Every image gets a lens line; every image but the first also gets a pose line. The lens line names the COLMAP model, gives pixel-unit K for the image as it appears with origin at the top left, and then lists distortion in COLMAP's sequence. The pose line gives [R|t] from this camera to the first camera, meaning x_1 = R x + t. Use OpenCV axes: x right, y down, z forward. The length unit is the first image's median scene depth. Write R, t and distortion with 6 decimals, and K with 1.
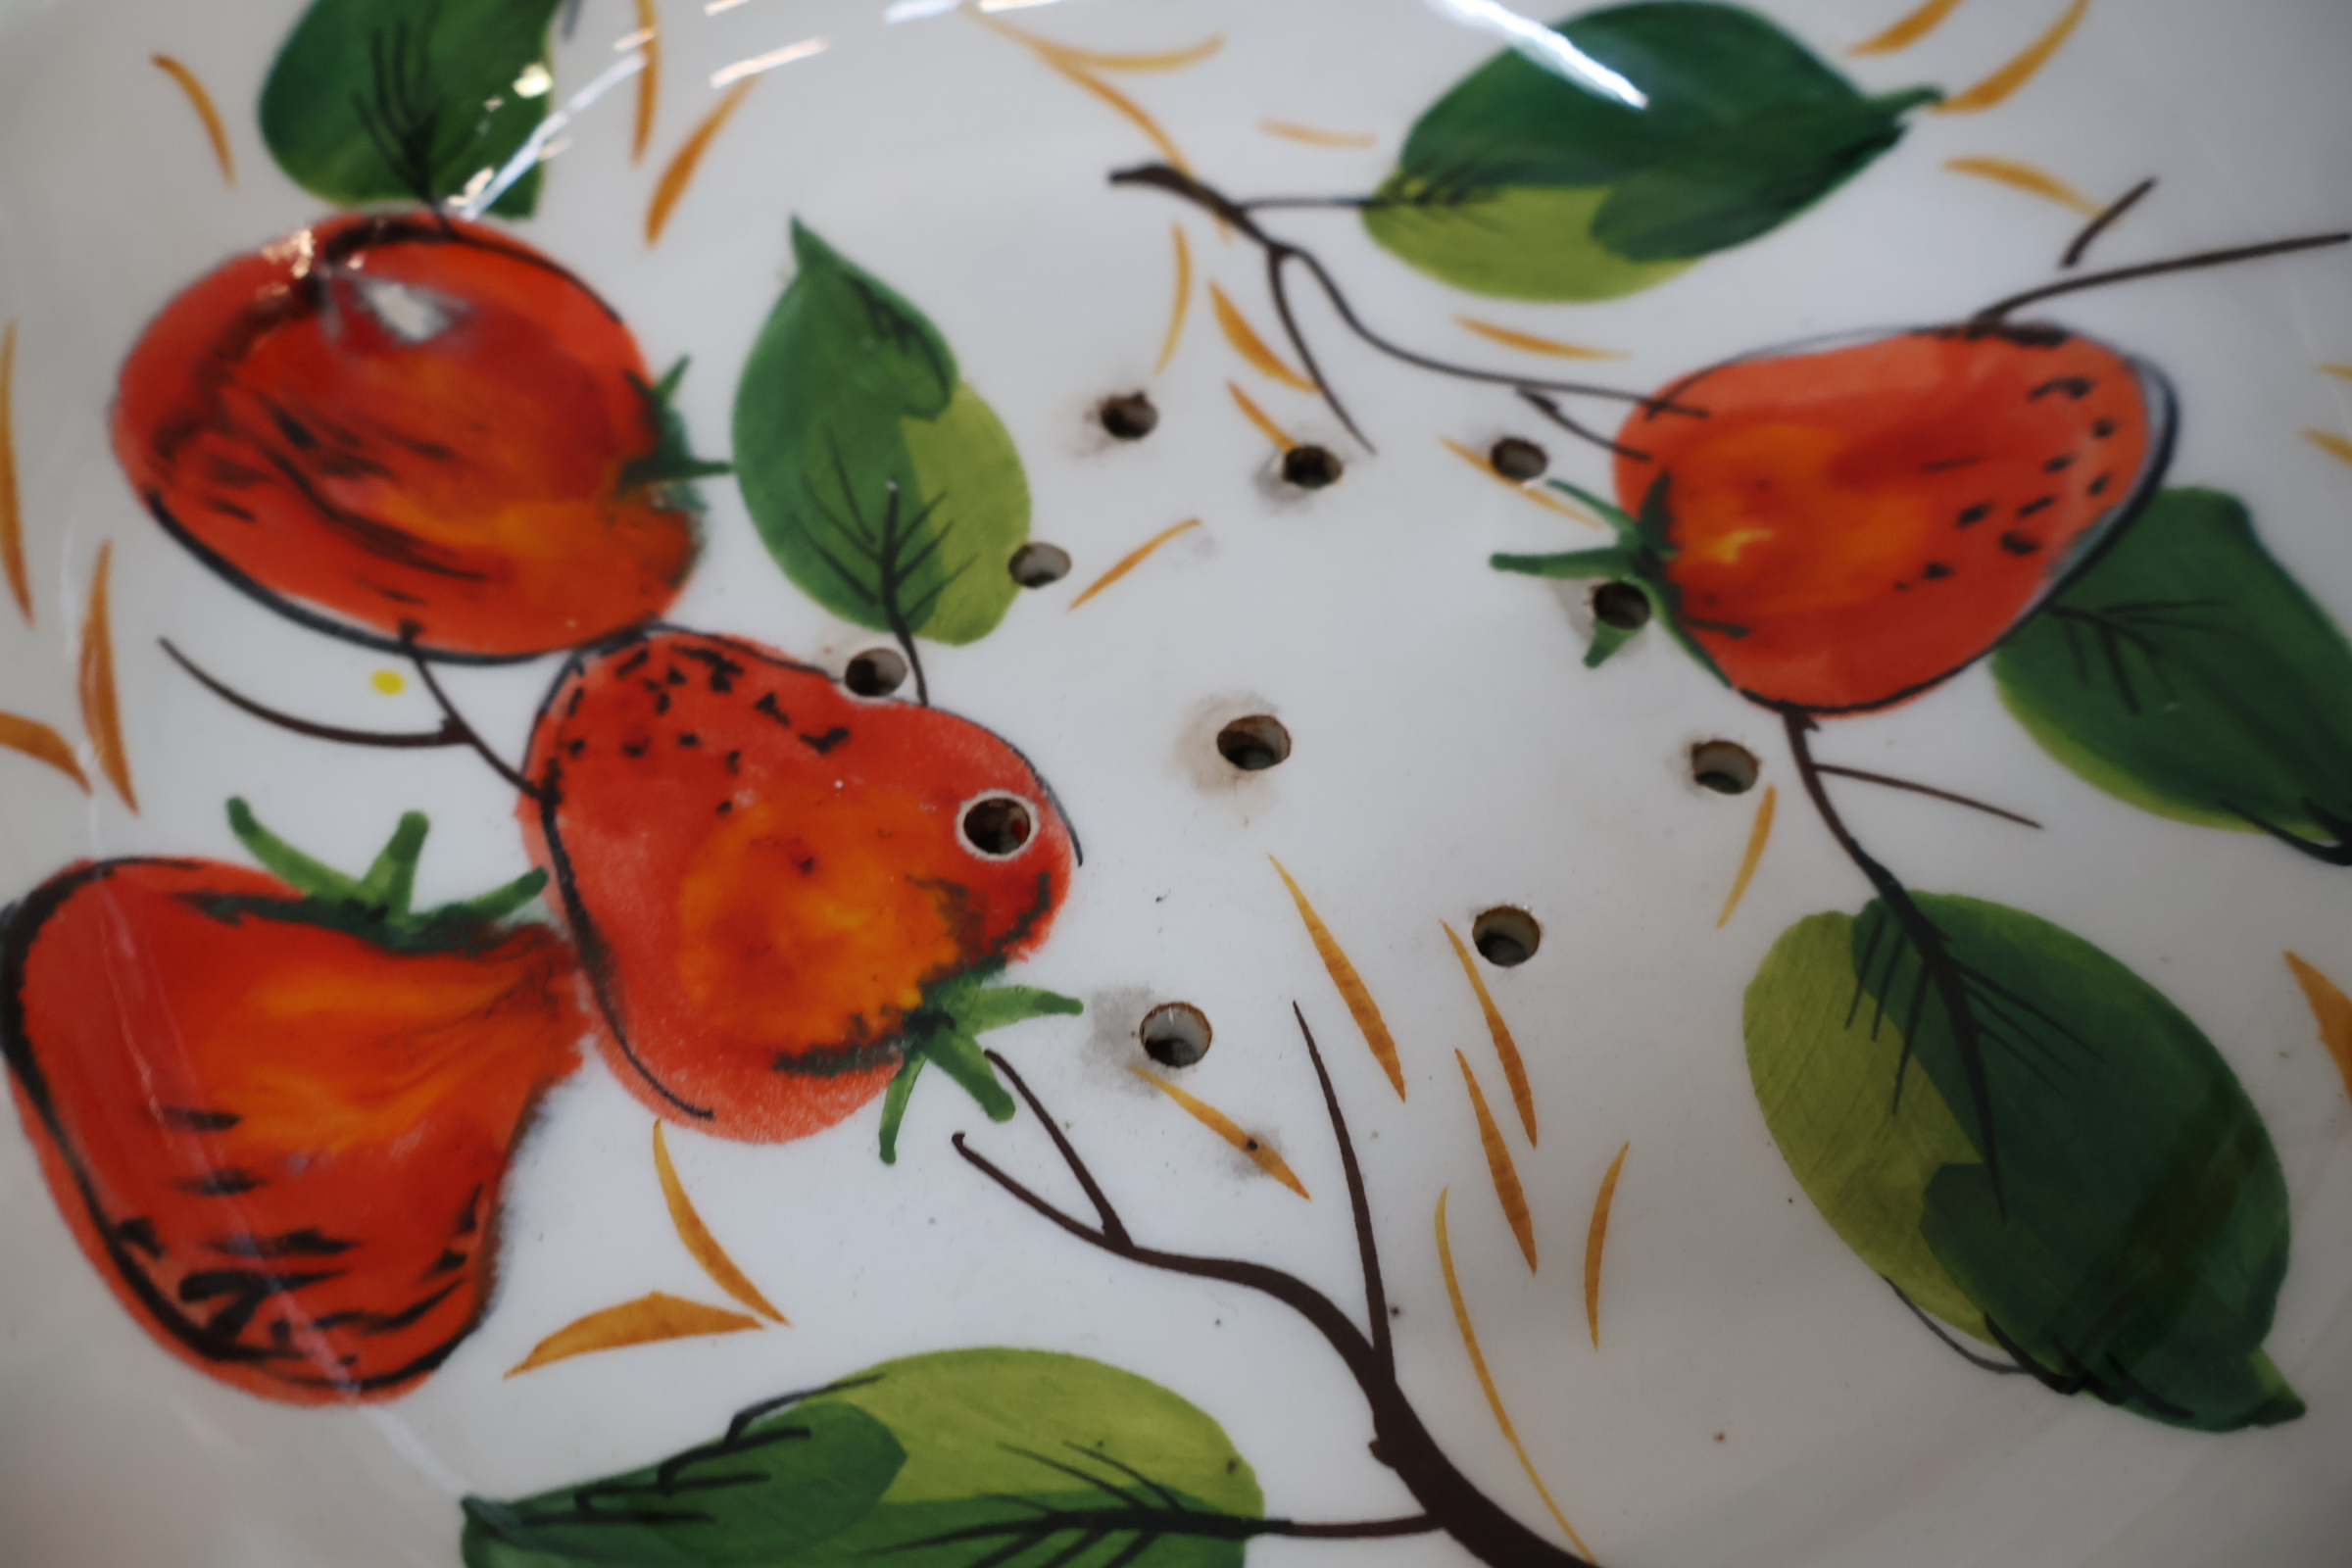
lens RADIAL K [[1963.3, 0, 1170.2], [0, 1963.3, 805.9], [0, 0, 1]] dist [-0.001719, 0.008563]
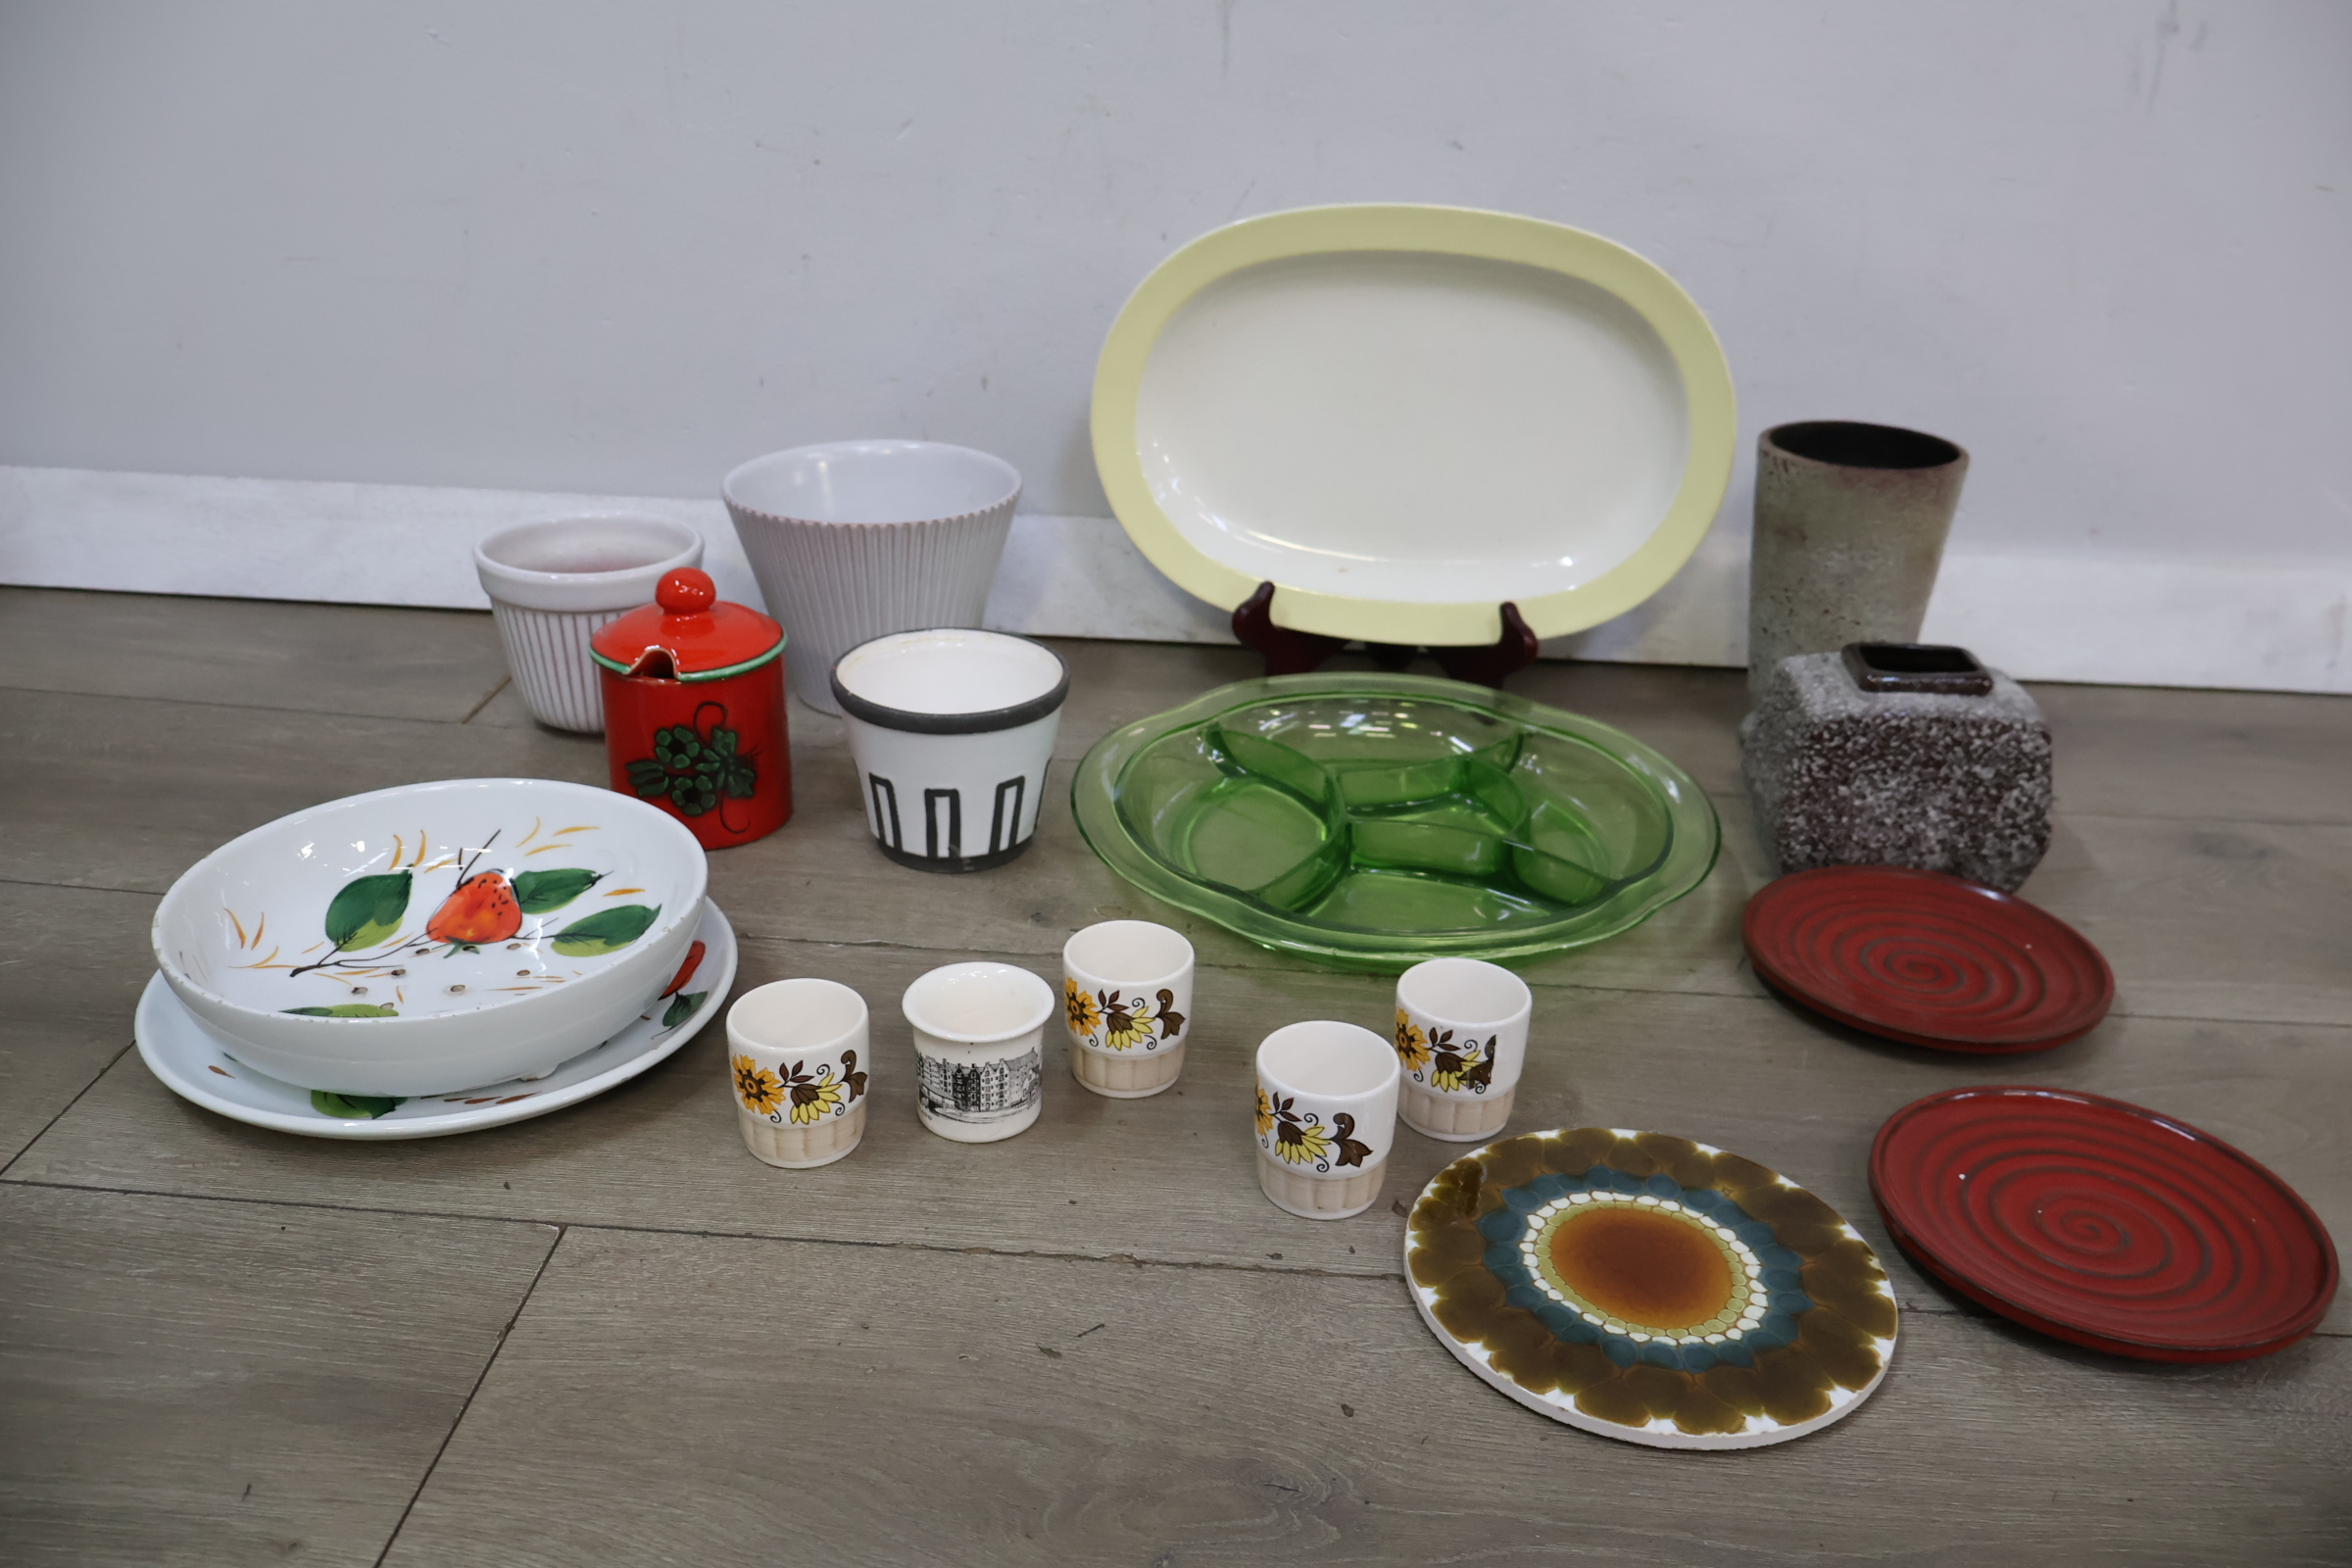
lens RADIAL K [[1963.3, 0, 1161.0], [0, 1963.3, 781.4], [0, 0, 1]] dist [-0.001719, 0.008563]
pose [[0.244381, -0.384013, 0.890400, -3.561622], [0.810866, 0.584487, 0.029526, 0.911211], [-0.531765, 0.714779, 0.454221, -2.428321]]
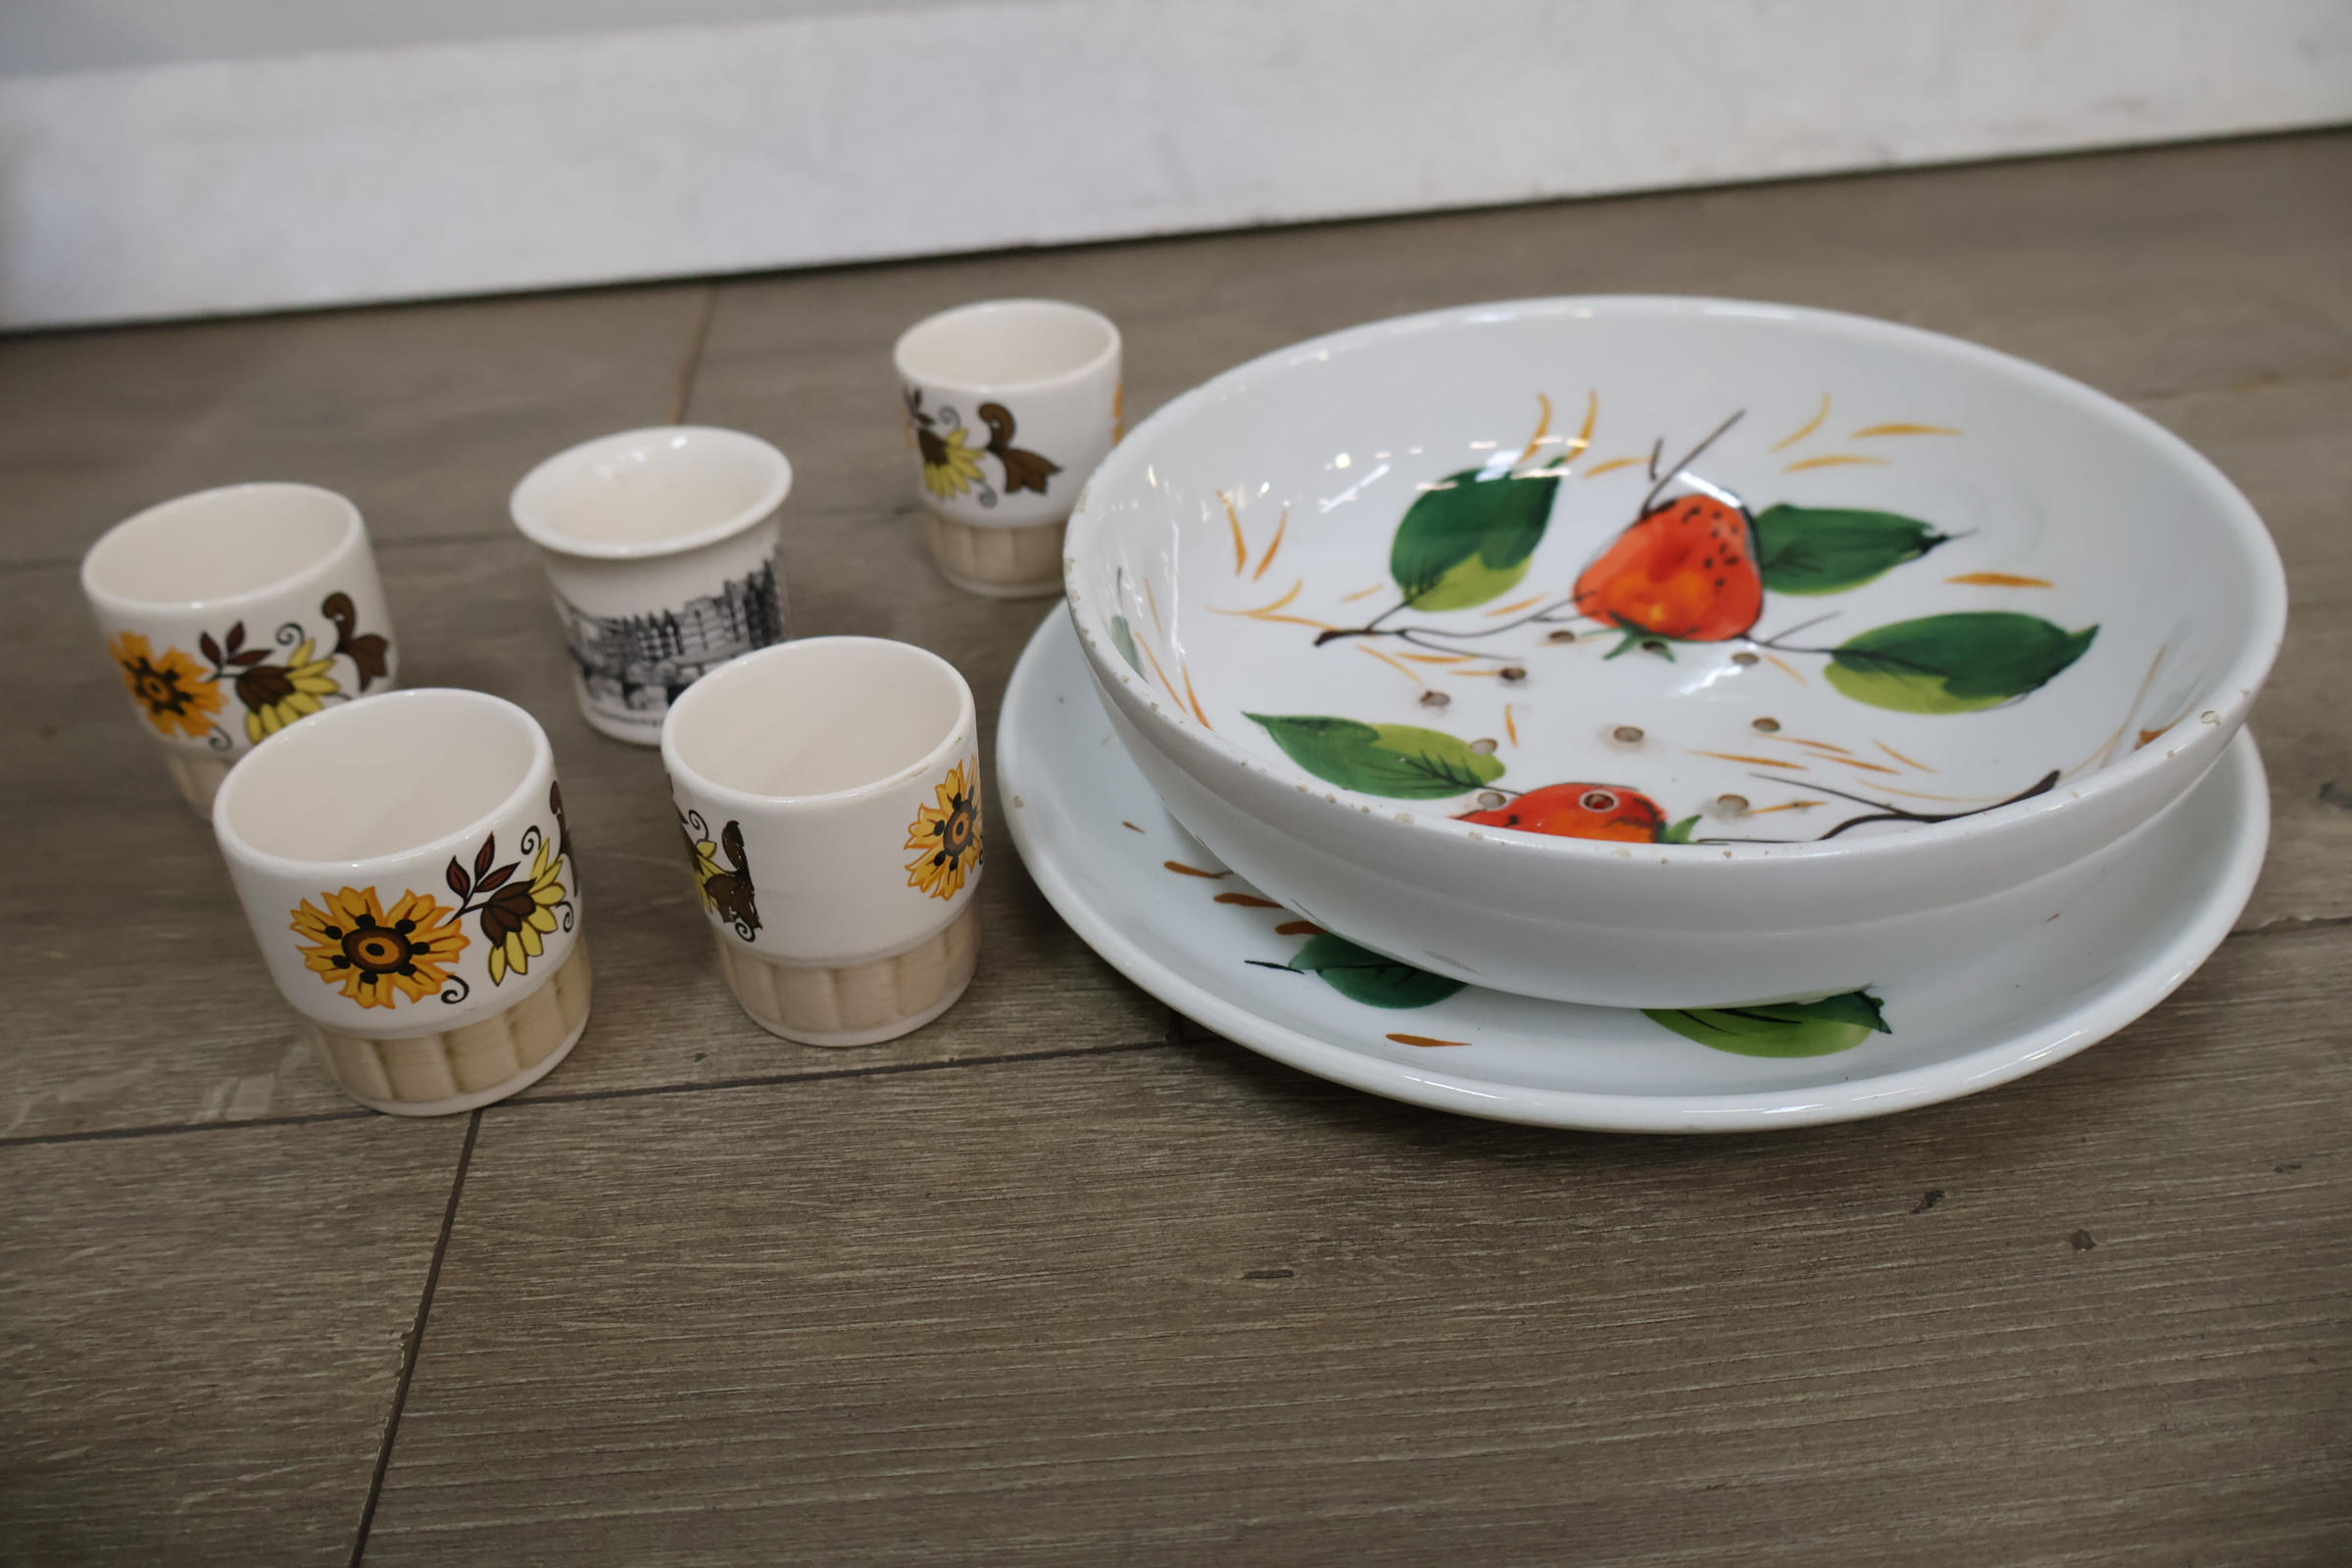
lens RADIAL K [[1963.3, 0, 1180.5], [0, 1963.3, 785.4], [0, 0, 1]] dist [-0.001719, 0.008563]
pose [[0.693155, -0.436190, 0.573824, -1.608936], [0.643139, 0.733720, -0.219150, 0.171419], [-0.325435, 0.520954, 0.789113, -0.580630]]
